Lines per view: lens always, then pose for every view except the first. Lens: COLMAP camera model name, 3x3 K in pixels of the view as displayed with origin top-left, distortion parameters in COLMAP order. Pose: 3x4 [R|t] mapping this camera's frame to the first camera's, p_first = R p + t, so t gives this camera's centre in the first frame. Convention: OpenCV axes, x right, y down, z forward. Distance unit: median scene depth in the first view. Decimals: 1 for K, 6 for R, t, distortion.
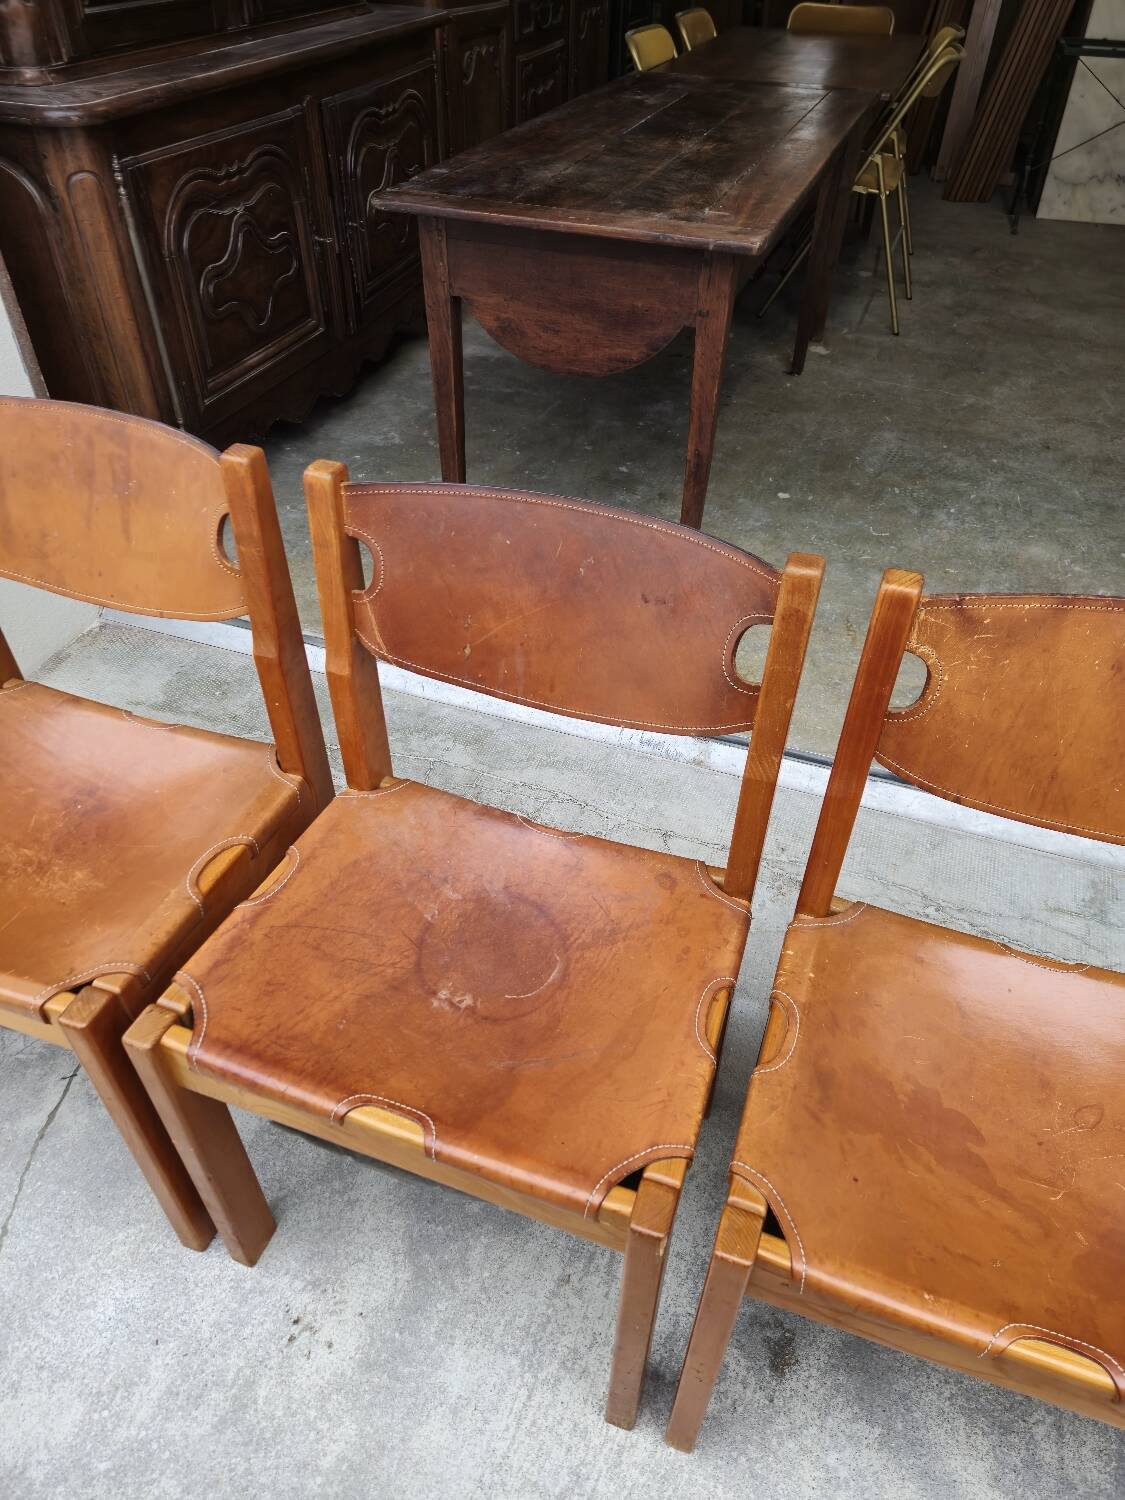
lens RADIAL K [[984.5, 0, 572.7], [0, 984.5, 771.6], [0, 0, 1]] dist [0.061848, -0.050629]
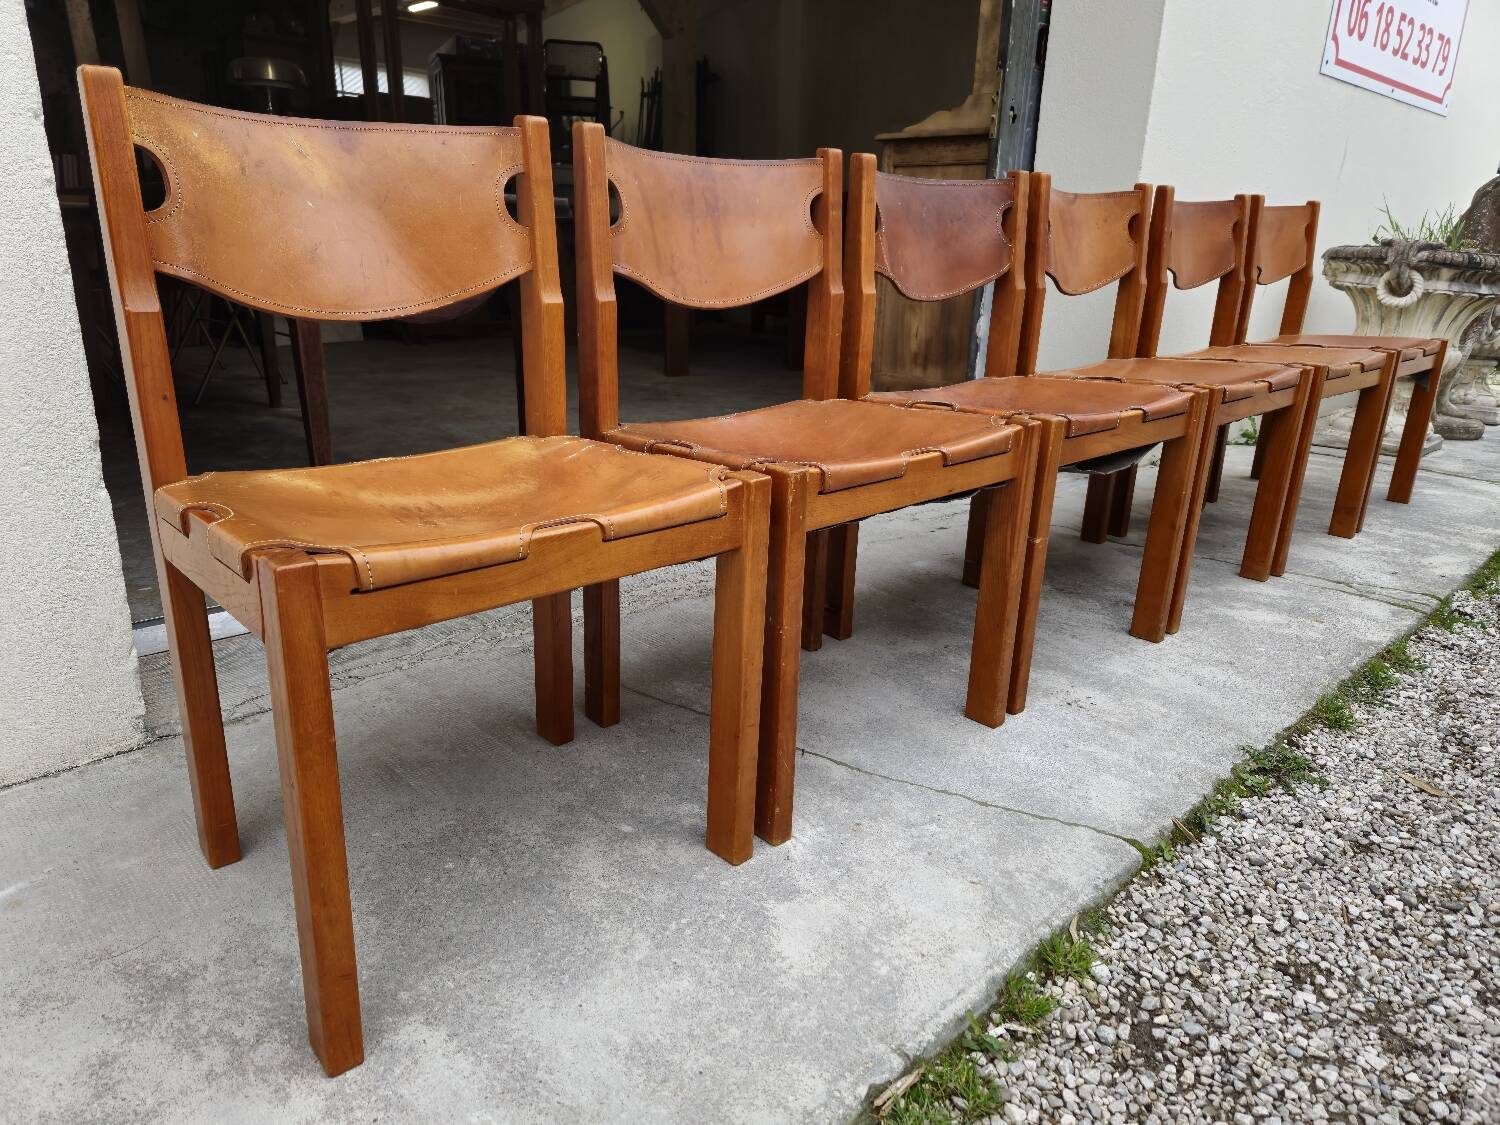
lens RADIAL K [[979.4, 0, 738.6], [0, 979.4, 581.1], [0, 0, 1]] dist [0.062744, -0.052238]
pose [[0.456179, -0.291177, 0.840902, -1.199583], [0.583512, 0.811324, -0.035613, 0.135865], [-0.671874, 0.506922, 0.540015, 0.351186]]
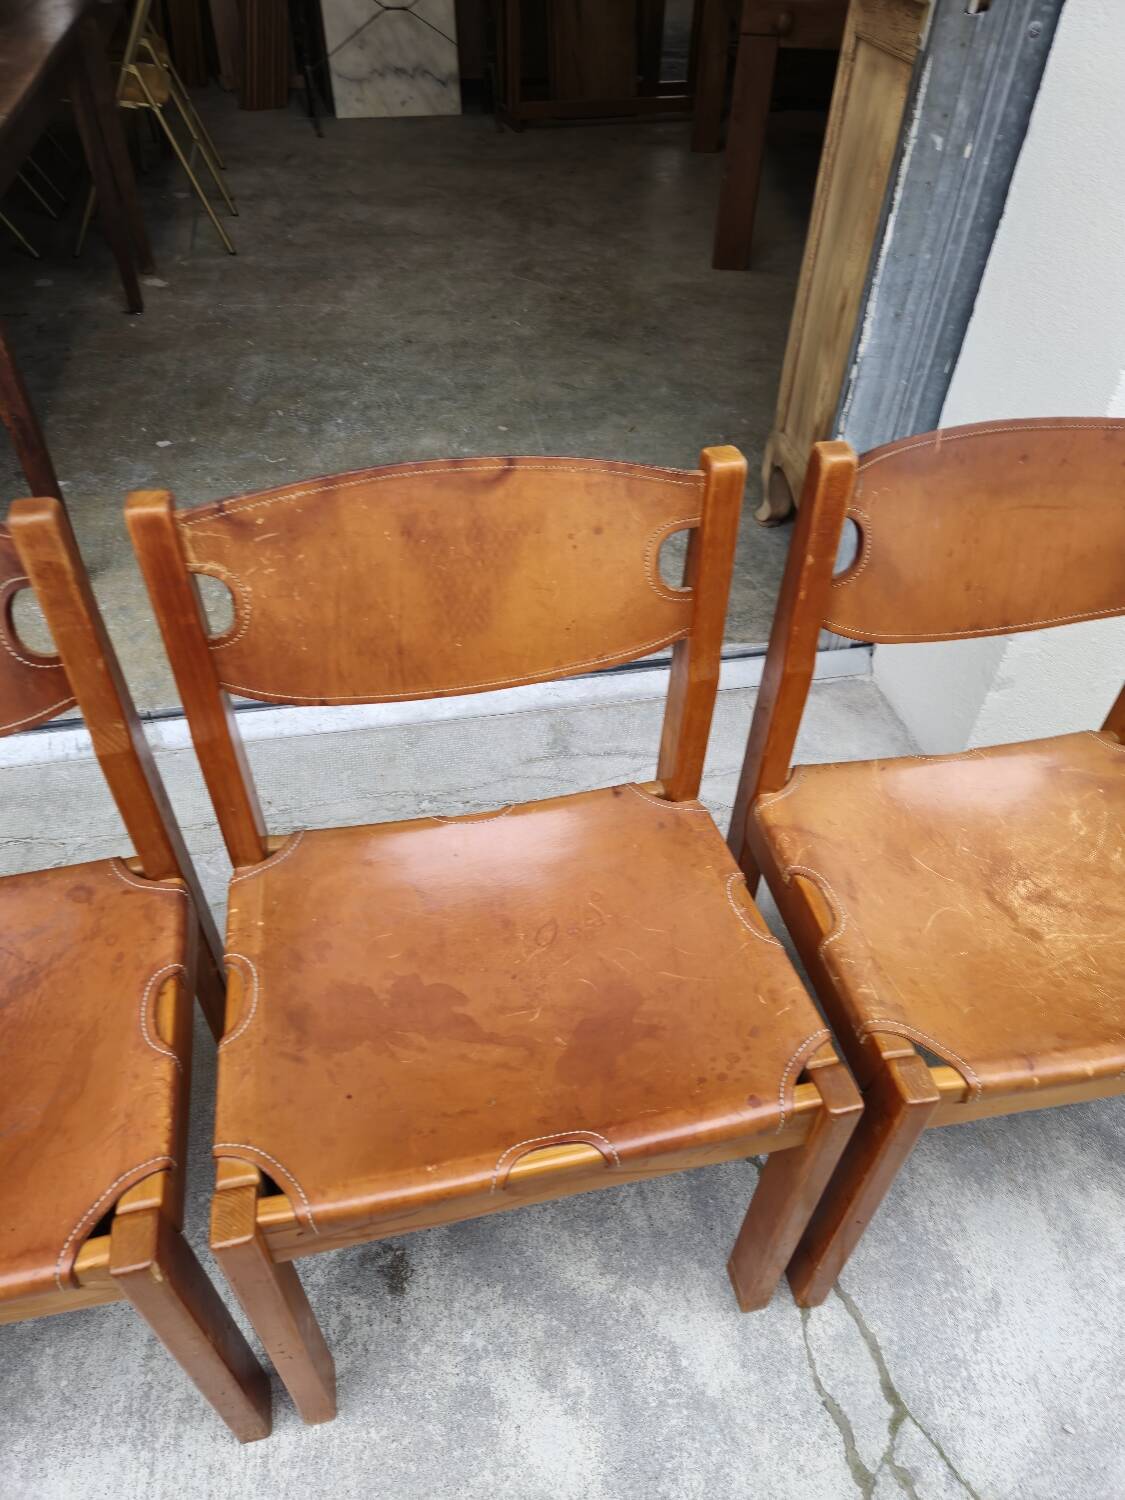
lens RADIAL K [[984.5, 0, 572.7], [0, 984.5, 771.6], [0, 0, 1]] dist [0.061848, -0.050629]
pose [[0.849454, -0.361258, 0.384605, 0.069270], [0.338555, 0.932216, 0.127879, 0.018193], [-0.404732, 0.021582, 0.914181, -0.001742]]
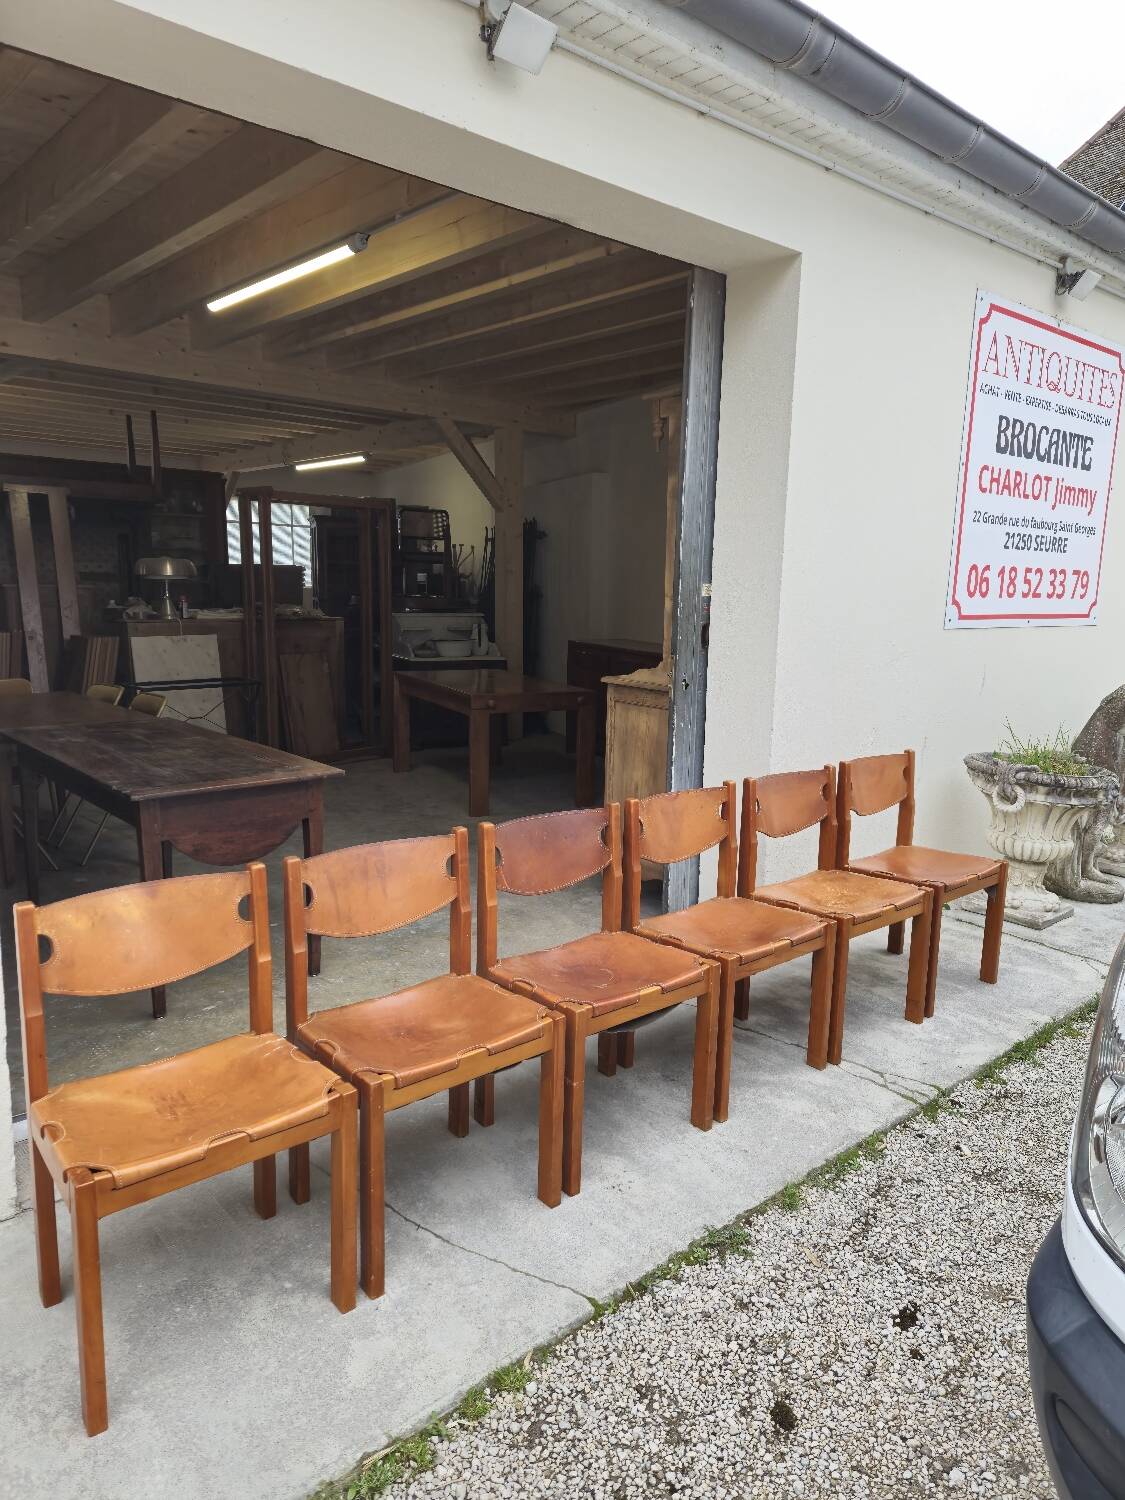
lens RADIAL K [[984.5, 0, 572.7], [0, 984.5, 771.6], [0, 0, 1]] dist [0.061848, -0.050629]
pose [[0.500789, -0.167643, 0.849180, -1.462387], [0.573149, 0.799395, -0.180190, 0.126619], [-0.648622, 0.576944, 0.496413, -0.365392]]
